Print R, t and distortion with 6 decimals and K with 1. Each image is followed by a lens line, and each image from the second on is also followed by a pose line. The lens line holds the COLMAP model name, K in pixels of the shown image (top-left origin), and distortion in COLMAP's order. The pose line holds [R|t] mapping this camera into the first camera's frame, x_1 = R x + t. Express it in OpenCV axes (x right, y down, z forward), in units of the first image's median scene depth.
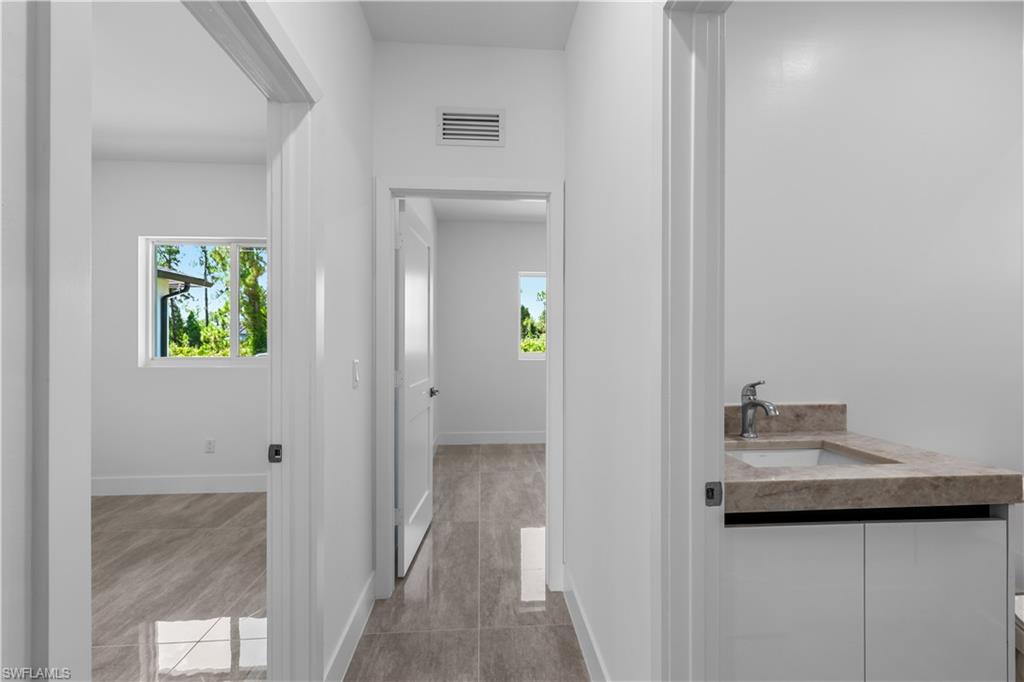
lens RADIAL K [[445.7, 0, 511.7], [0, 445.7, 339.8], [0, 0, 1]] dist [0.004356, -0.000333]
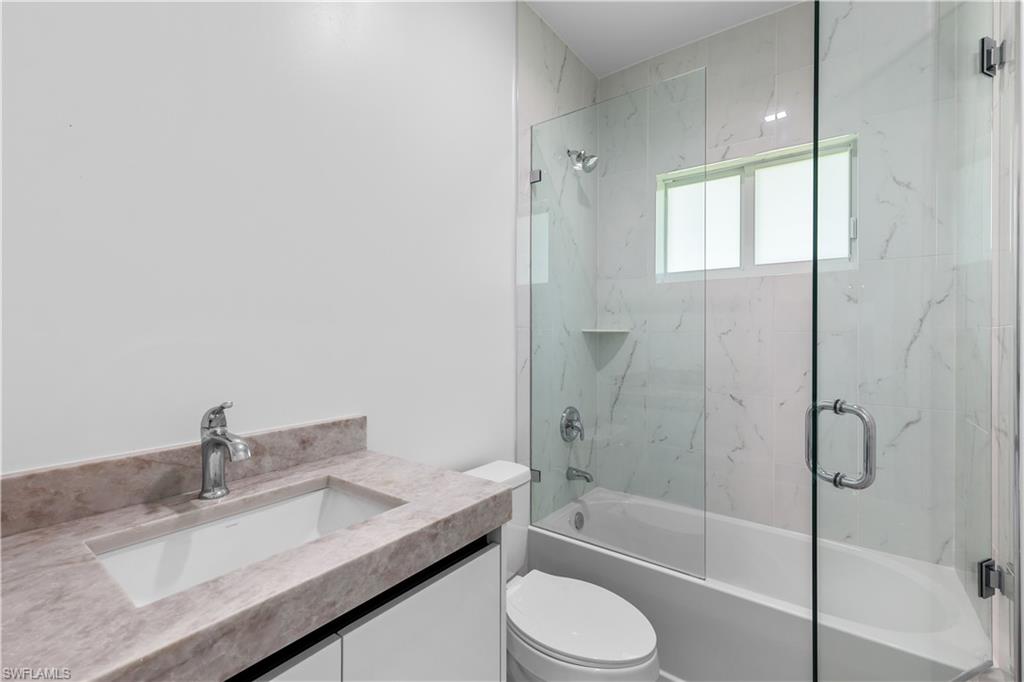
lens RADIAL K [[445.7, 0, 513.1], [0, 445.7, 335.5], [0, 0, 1]] dist [0.004356, -0.000333]
pose [[0.657251, -0.001869, 0.753669, 0.392685], [-0.001256, 0.999993, 0.003575, -0.000989], [-0.753671, -0.003297, 0.657244, 0.345815]]
